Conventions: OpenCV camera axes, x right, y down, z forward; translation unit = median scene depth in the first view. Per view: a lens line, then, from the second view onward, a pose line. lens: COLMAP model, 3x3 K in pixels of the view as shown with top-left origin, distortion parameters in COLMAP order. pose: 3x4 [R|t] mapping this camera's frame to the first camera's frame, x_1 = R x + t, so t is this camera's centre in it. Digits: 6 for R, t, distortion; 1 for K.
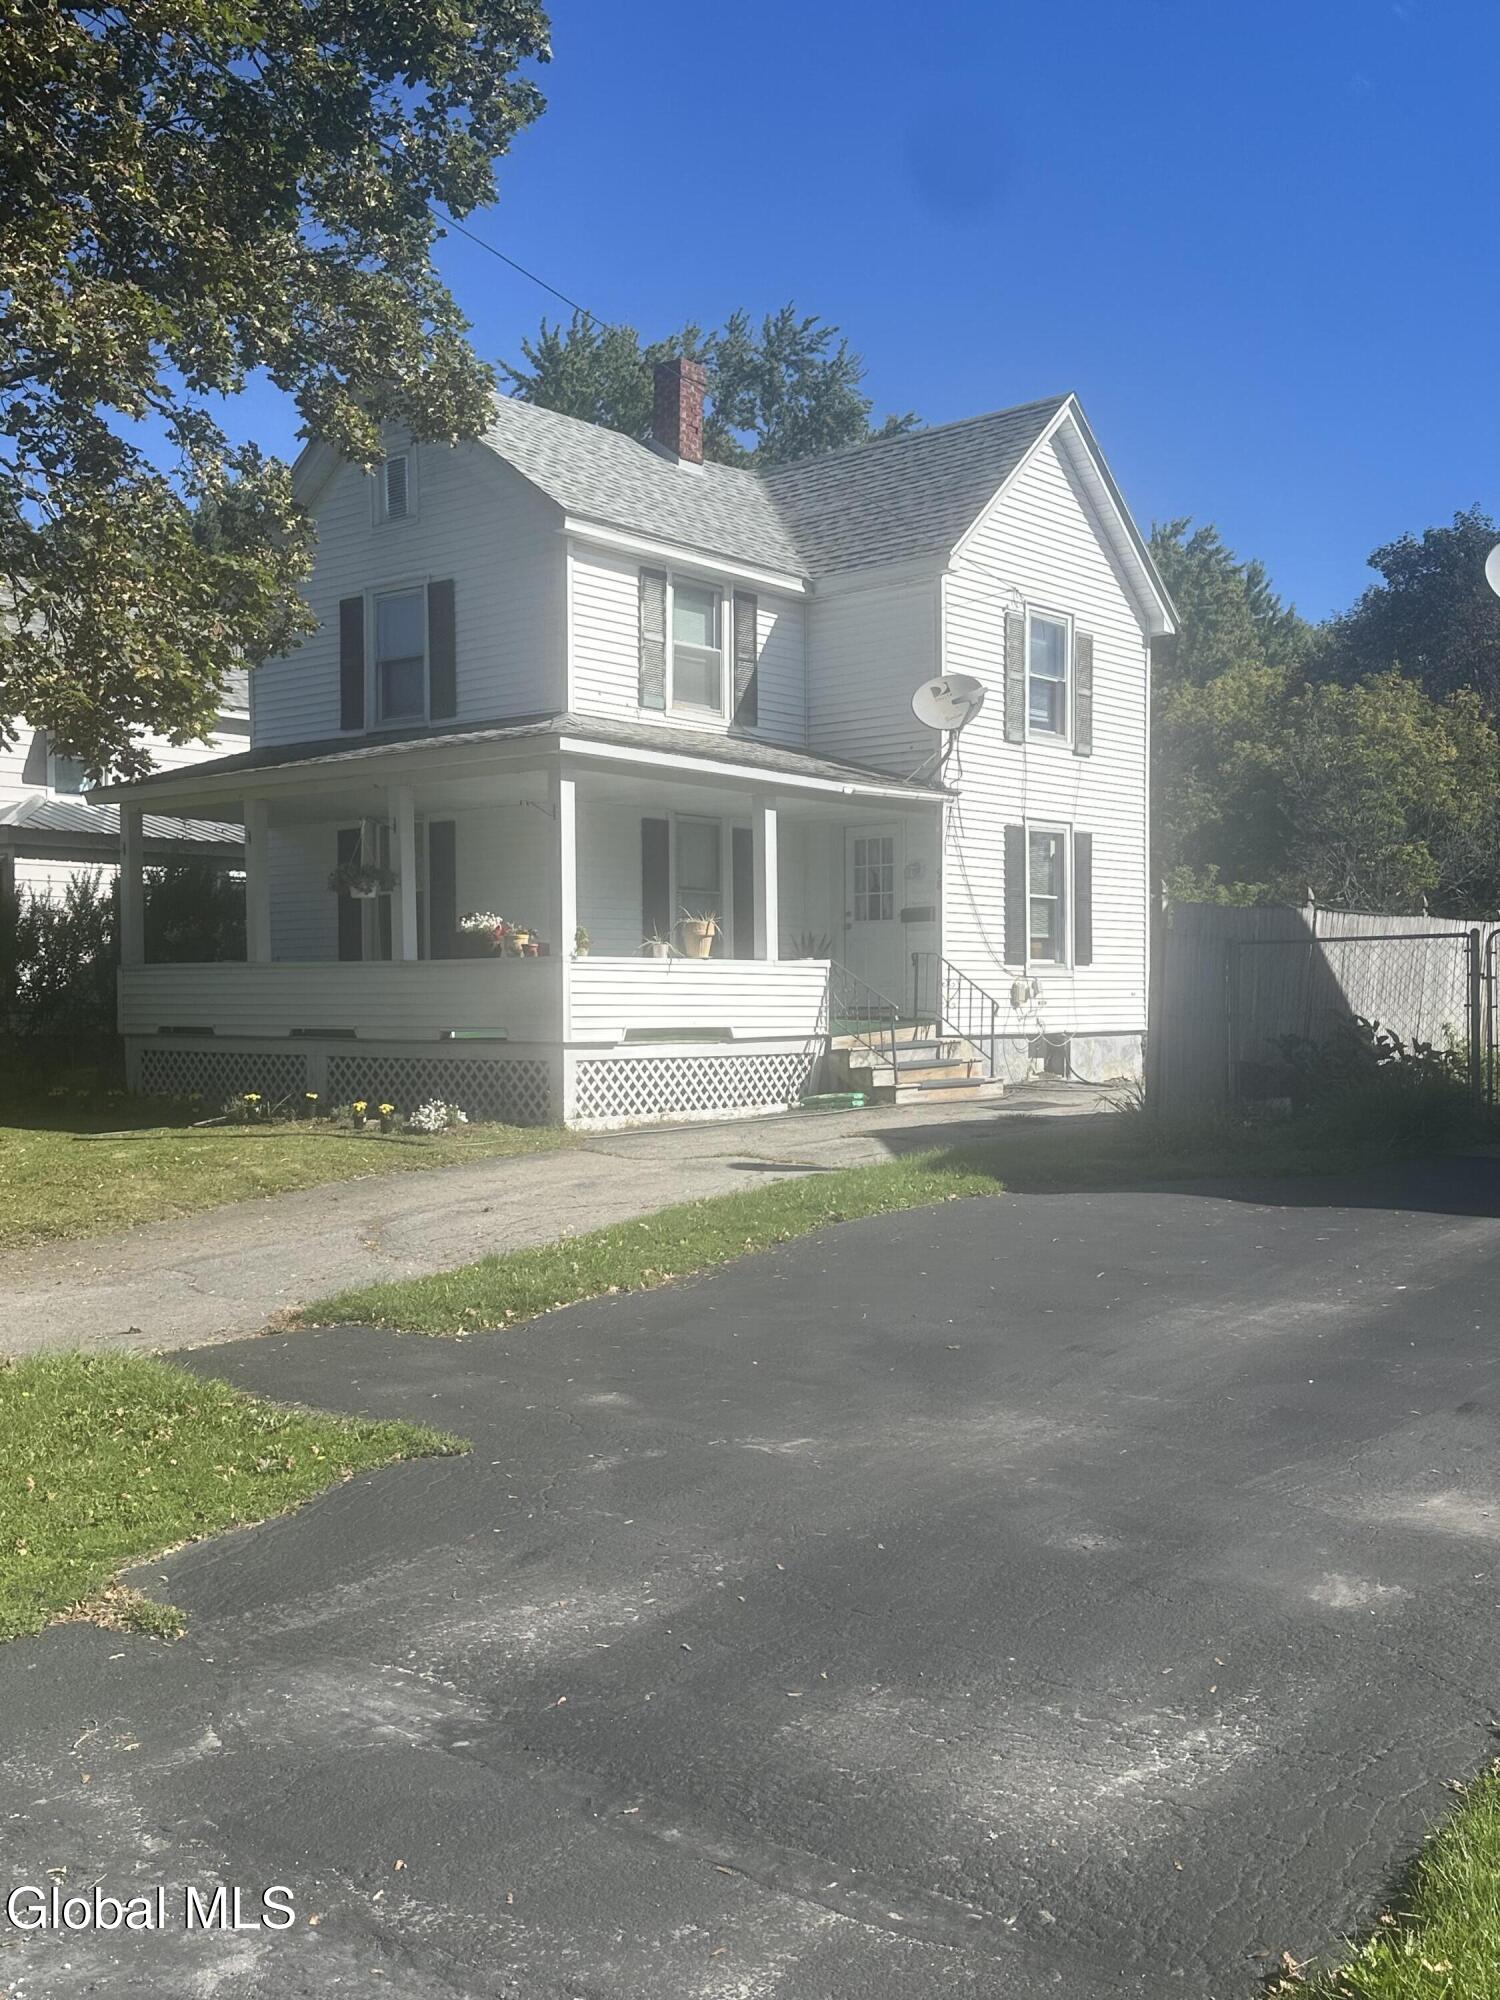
lens RADIAL K [[1946.1, 0, 750.0], [0, 1946.1, 1000.0], [0, 0, 1]] dist [0.192035, -0.355054]
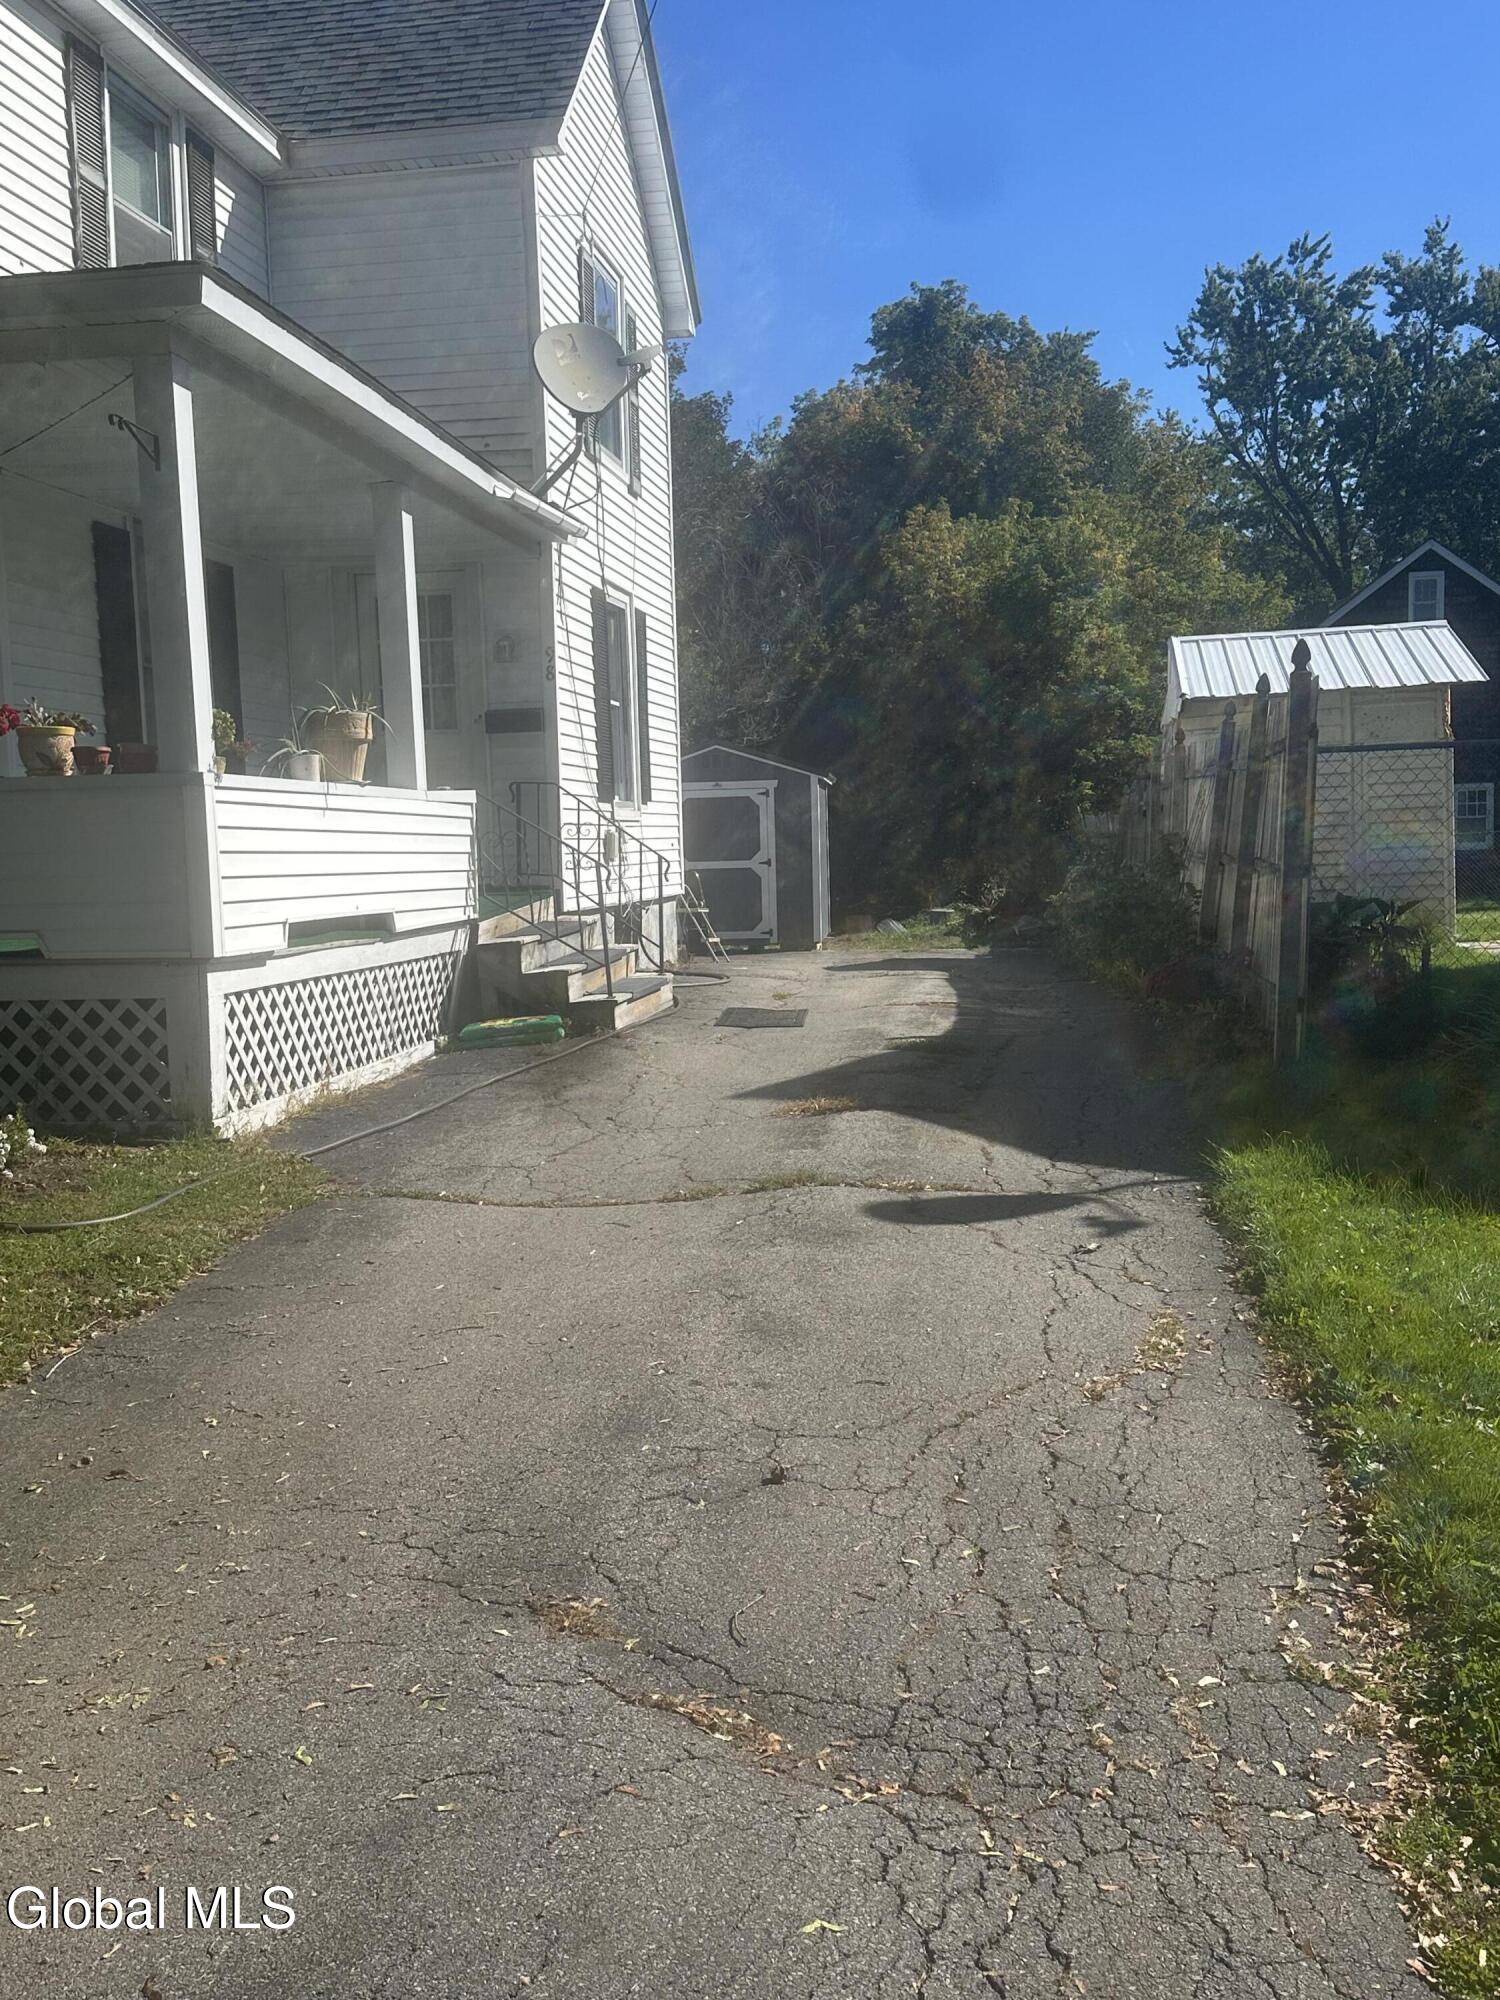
lens RADIAL K [[1946.1, 0, 750.0], [0, 1946.1, 1000.0], [0, 0, 1]] dist [0.192035, -0.355054]
pose [[0.843351, -0.058613, 0.534157, -0.210731], [0.018884, 0.996652, 0.079548, -0.003058], [-0.537032, -0.056999, 0.841634, 0.462737]]
